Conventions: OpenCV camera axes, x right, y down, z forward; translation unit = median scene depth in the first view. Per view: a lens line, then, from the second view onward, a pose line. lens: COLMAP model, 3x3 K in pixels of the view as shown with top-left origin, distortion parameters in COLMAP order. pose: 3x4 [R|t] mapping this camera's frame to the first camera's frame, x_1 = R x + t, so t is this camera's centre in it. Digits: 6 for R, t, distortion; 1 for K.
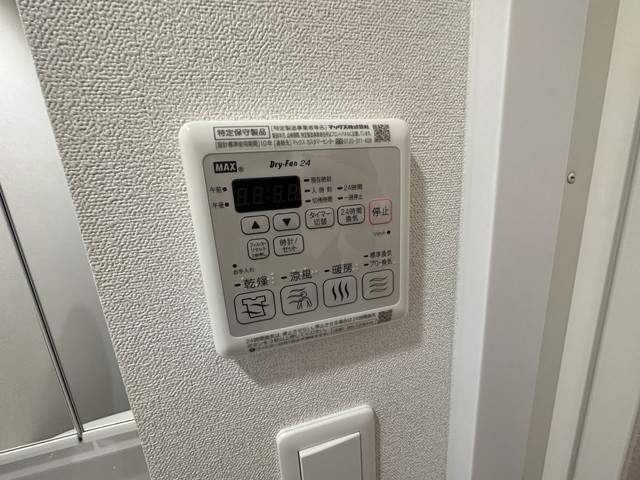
lens RADIAL K [[255.3, 0, 321.8], [0, 255.3, 236.9], [0, 0, 1]] dist [-0.001492, -0.000324]
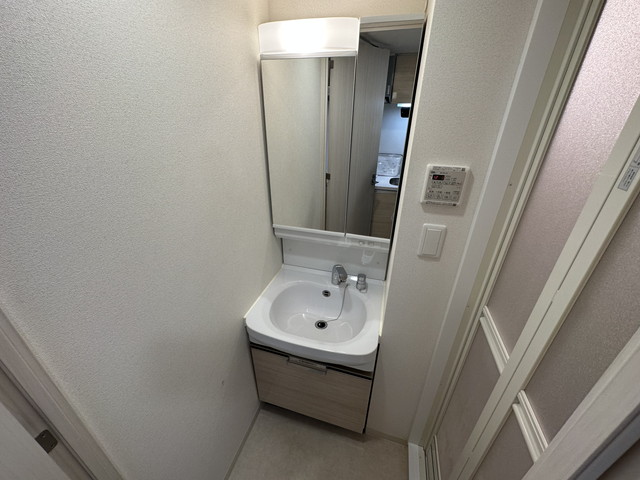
lens RADIAL K [[255.3, 0, 319.0], [0, 255.3, 239.7], [0, 0, 1]] dist [-0.001492, -0.000324]
pose [[0.862138, 0.287815, -0.416990, 0.261204], [-0.177361, 0.942357, 0.283736, 0.009820], [0.474617, -0.170662, 0.863489, -5.091490]]
